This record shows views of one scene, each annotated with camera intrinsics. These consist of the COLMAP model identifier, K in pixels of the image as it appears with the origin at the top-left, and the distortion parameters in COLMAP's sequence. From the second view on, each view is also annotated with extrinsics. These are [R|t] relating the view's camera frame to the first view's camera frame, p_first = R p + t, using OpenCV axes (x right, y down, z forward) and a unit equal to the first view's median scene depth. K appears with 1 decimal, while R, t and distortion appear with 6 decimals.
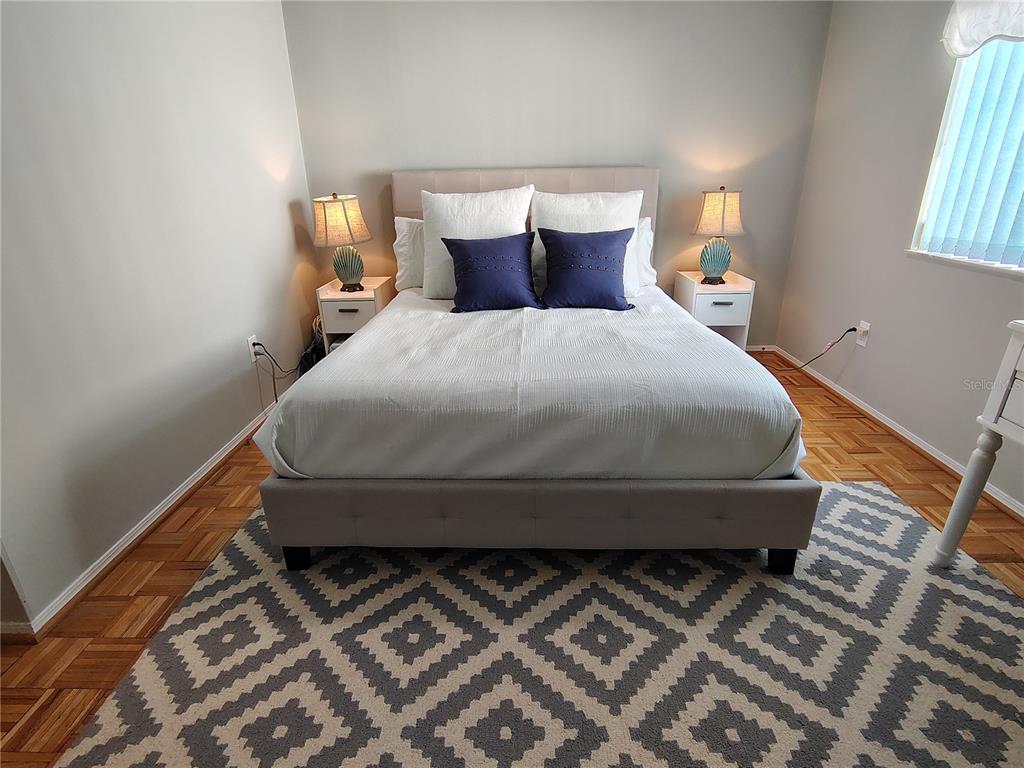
lens RADIAL K [[524.6, 0, 512.0], [0, 524.6, 384.0], [0, 0, 1]] dist [-0.006702, -0.000524]
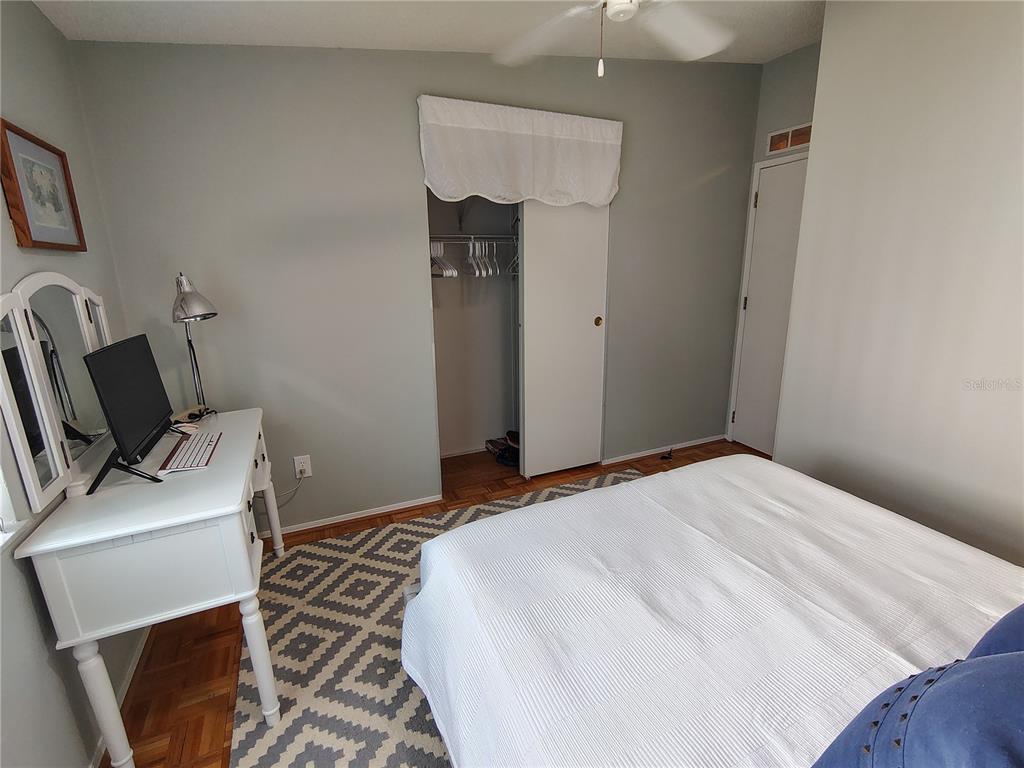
lens RADIAL K [[473.6, 0, 512.0], [0, 473.6, 384.0], [0, 0, 1]] dist [-0.002247, -0.000590]
pose [[-0.898706, 0.135070, -0.417234, 0.677567], [-0.127054, 0.830397, 0.542492, -0.749825], [0.419744, 0.540552, -0.729122, 1.475779]]
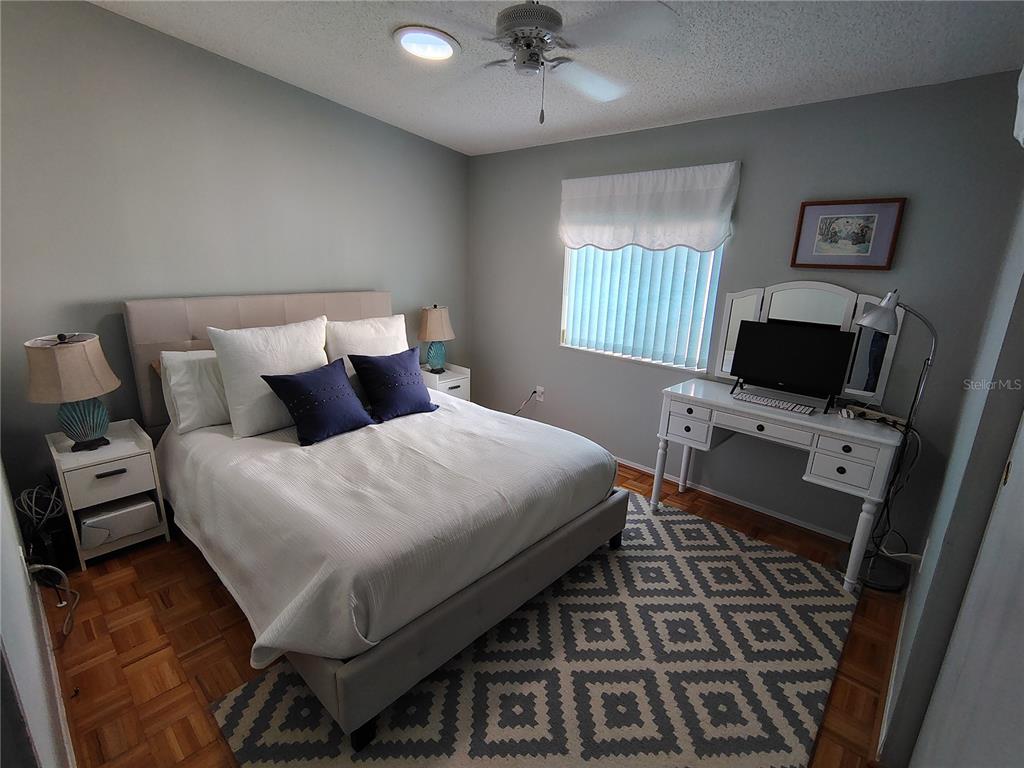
lens RADIAL K [[473.6, 0, 512.0], [0, 473.6, 384.0], [0, 0, 1]] dist [-0.002247, -0.000590]
pose [[0.659801, -0.161156, 0.733956, -0.762517], [0.230115, 0.973140, 0.006808, -0.250777], [-0.715339, 0.164403, 0.679163, 0.076497]]
